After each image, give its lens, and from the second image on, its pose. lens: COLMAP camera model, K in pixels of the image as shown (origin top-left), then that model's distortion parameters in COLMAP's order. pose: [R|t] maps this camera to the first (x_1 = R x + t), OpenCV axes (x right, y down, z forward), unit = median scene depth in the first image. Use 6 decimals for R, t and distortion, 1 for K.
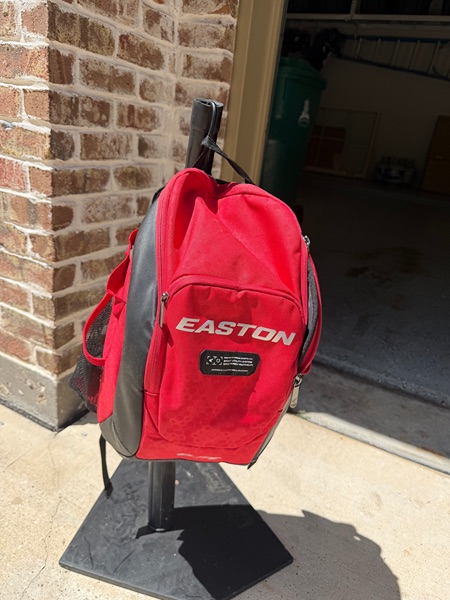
lens RADIAL K [[445.6, 0, 232.9], [0, 445.6, 274.9], [0, 0, 1]] dist [0.025399, -0.046365]
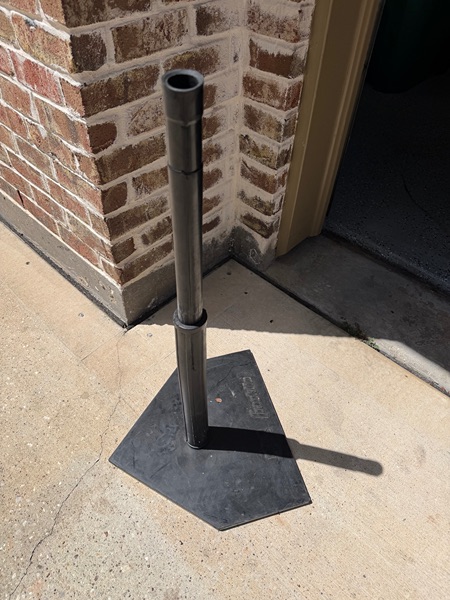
lens RADIAL K [[445.6, 0, 225.2], [0, 445.6, 285.8], [0, 0, 1]] dist [0.025399, -0.046365]
pose [[0.950127, 0.146378, -0.275376, 0.133721], [-0.015994, 0.904713, 0.425721, -0.233100], [0.311453, -0.400085, 0.861933, 0.181849]]
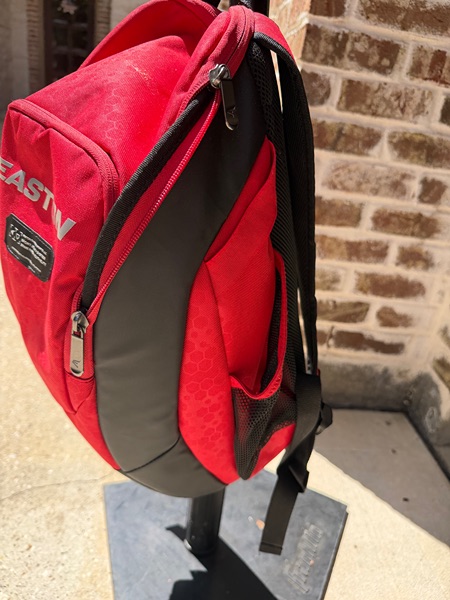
lens RADIAL K [[445.6, 0, 228.1], [0, 445.6, 271.1], [0, 0, 1]] dist [0.025399, -0.046365]
pose [[0.509240, 0.257463, -0.821211, 0.326349], [-0.351936, 0.933071, 0.074294, 0.038781], [0.785376, 0.251180, 0.565767, 0.418588]]
